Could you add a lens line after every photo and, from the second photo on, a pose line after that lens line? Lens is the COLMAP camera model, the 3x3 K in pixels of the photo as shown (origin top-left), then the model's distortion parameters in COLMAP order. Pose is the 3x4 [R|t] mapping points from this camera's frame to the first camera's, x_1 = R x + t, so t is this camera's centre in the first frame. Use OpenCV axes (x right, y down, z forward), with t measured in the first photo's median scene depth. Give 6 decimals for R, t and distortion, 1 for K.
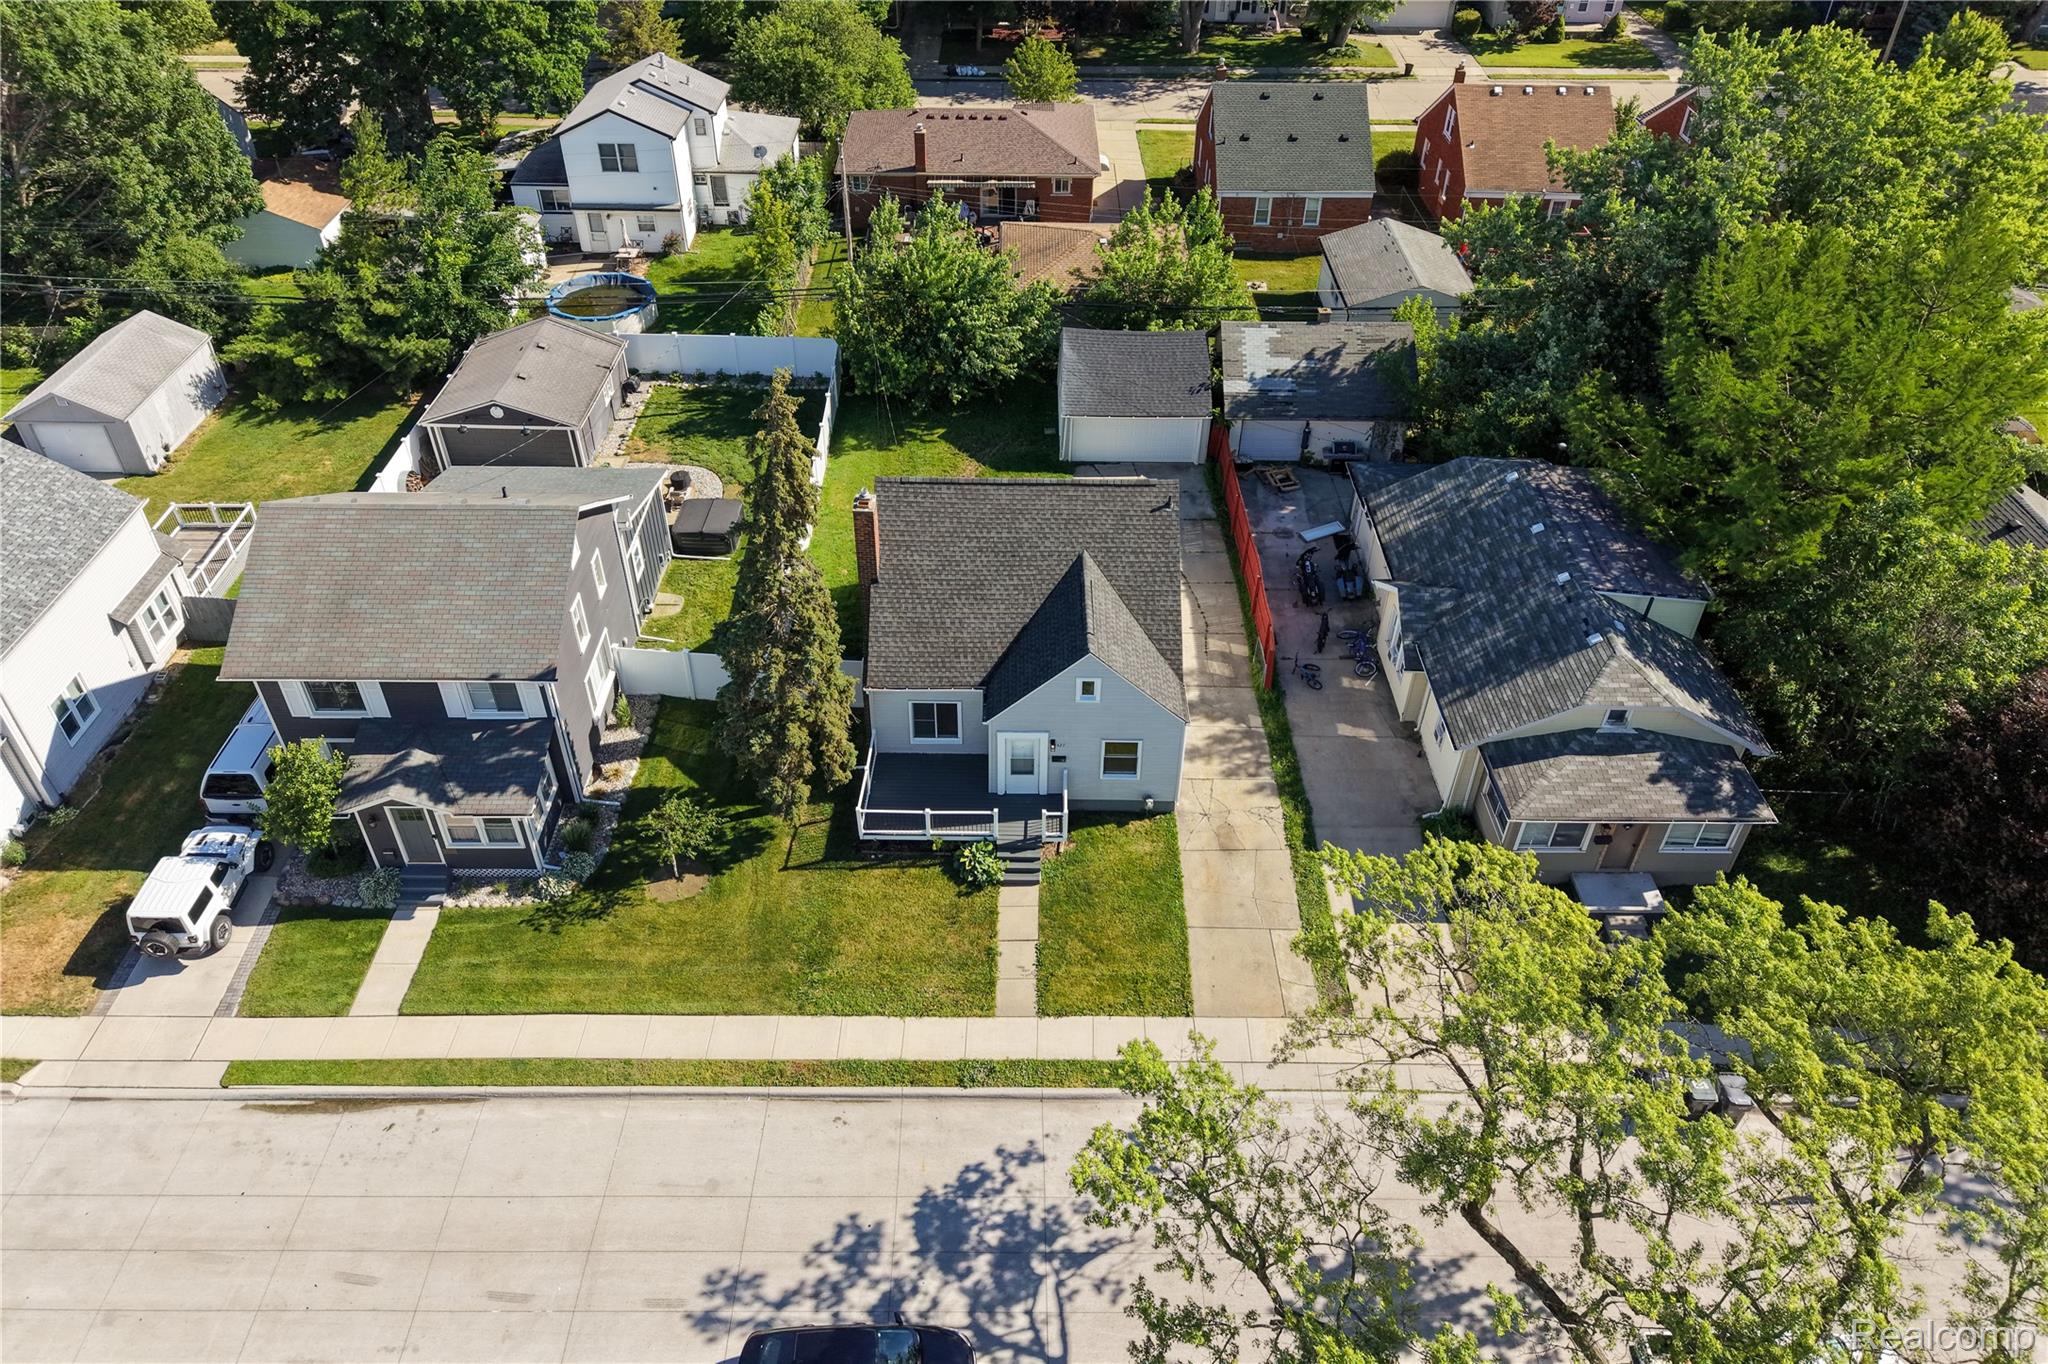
lens RADIAL K [[1383.9, 0, 1023.3], [0, 1383.9, 596.8], [0, 0, 1]] dist [0.000525, 0.000859]
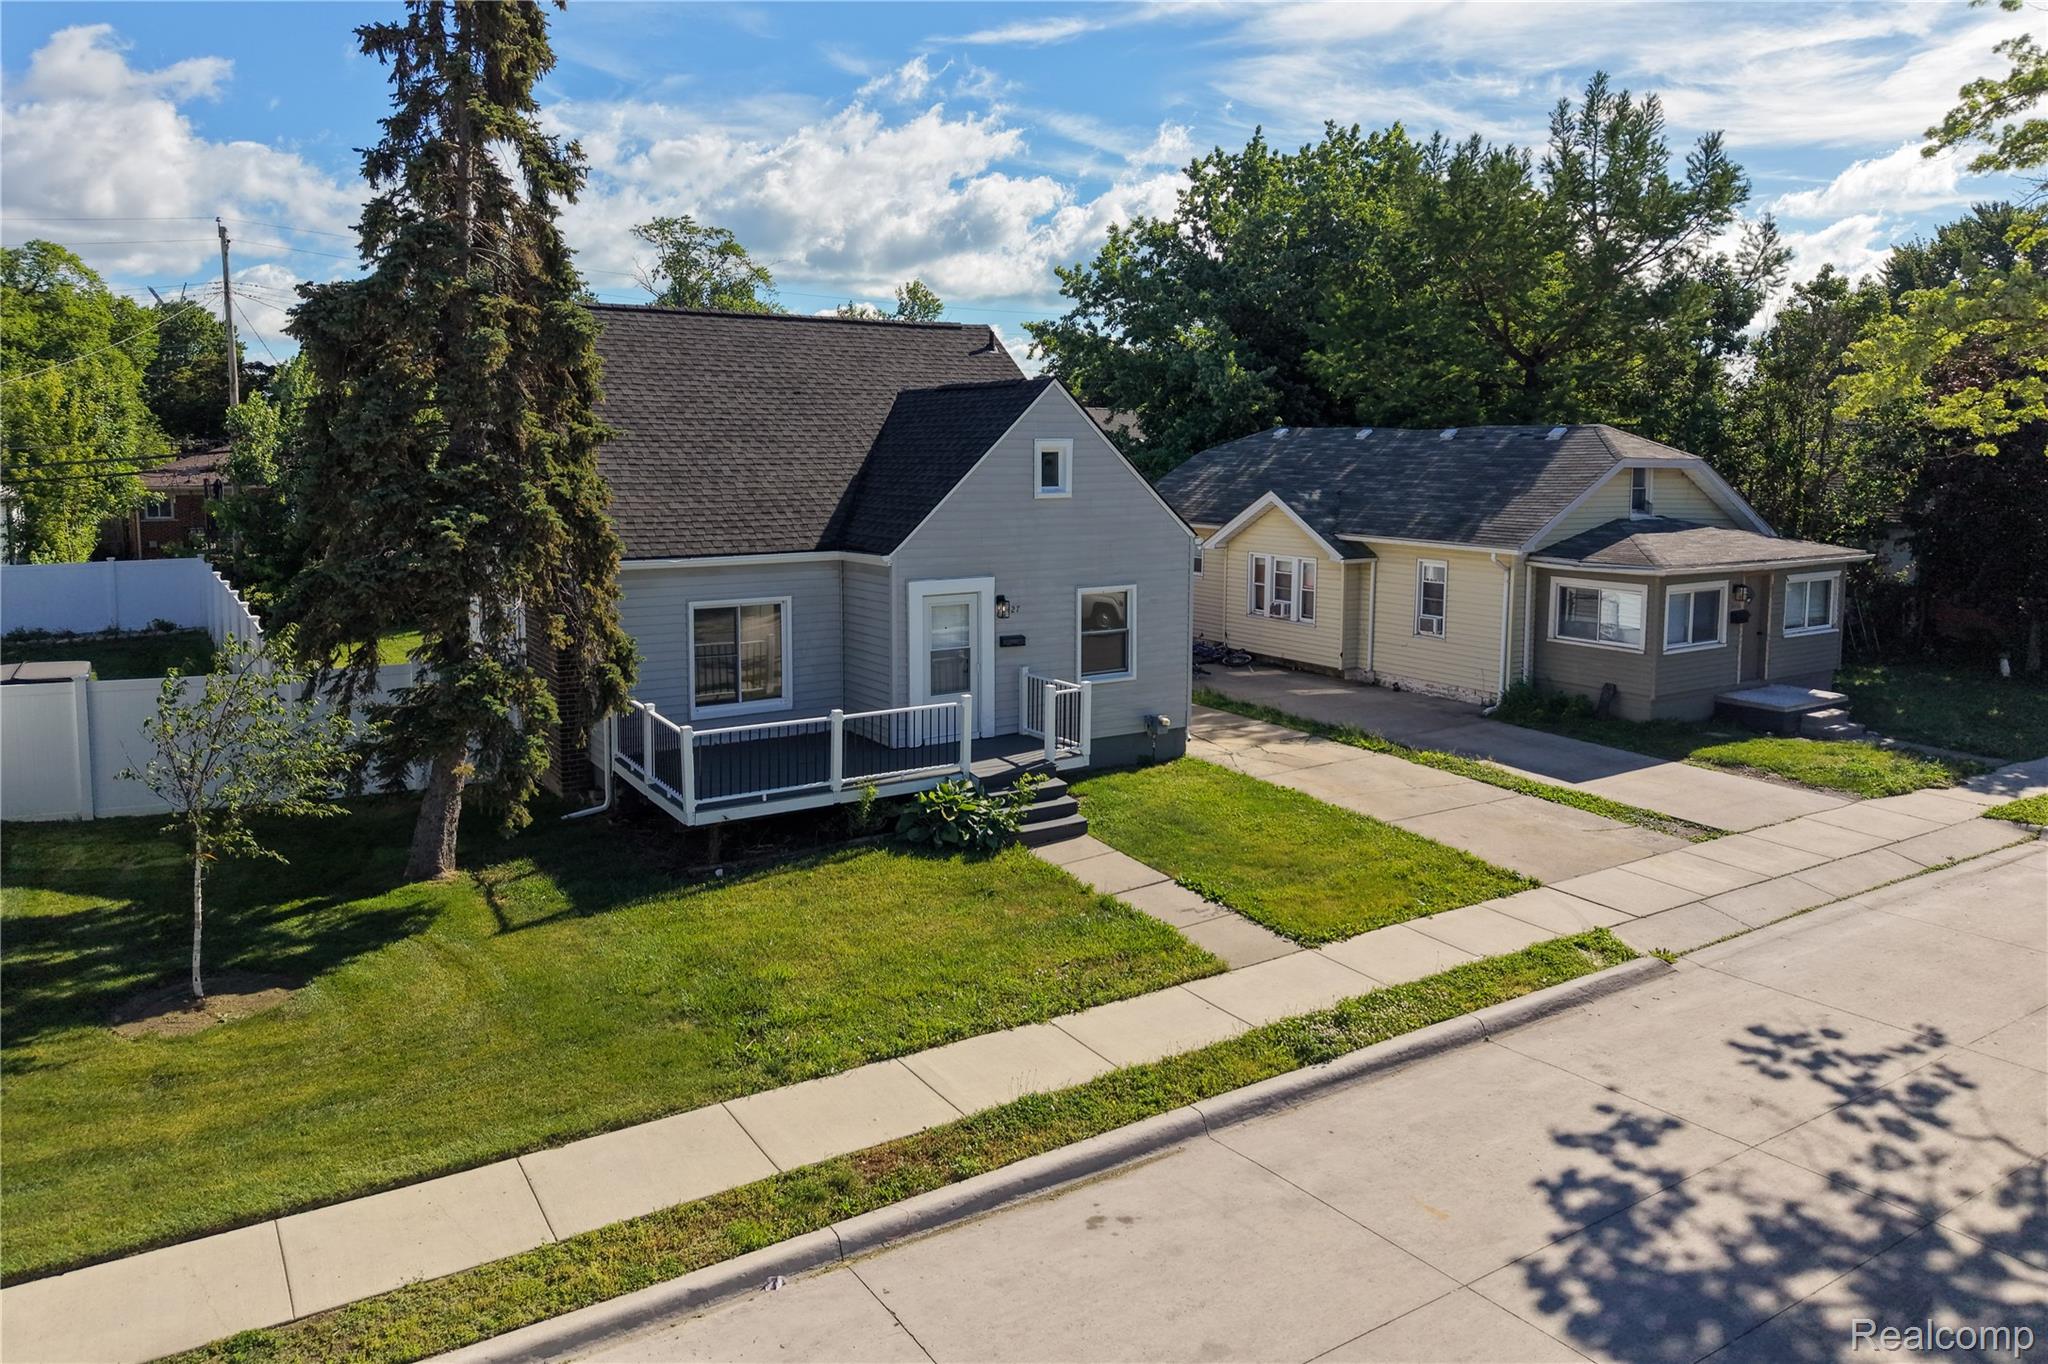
lens RADIAL K [[1383.9, 0, 1023.3], [0, 1383.9, 596.8], [0, 0, 1]] dist [0.000525, 0.000859]
pose [[0.840073, -0.063679, 0.538722, -0.235983], [0.329035, 0.849365, -0.412693, 0.298618], [-0.431292, 0.523951, 0.734481, 0.560040]]
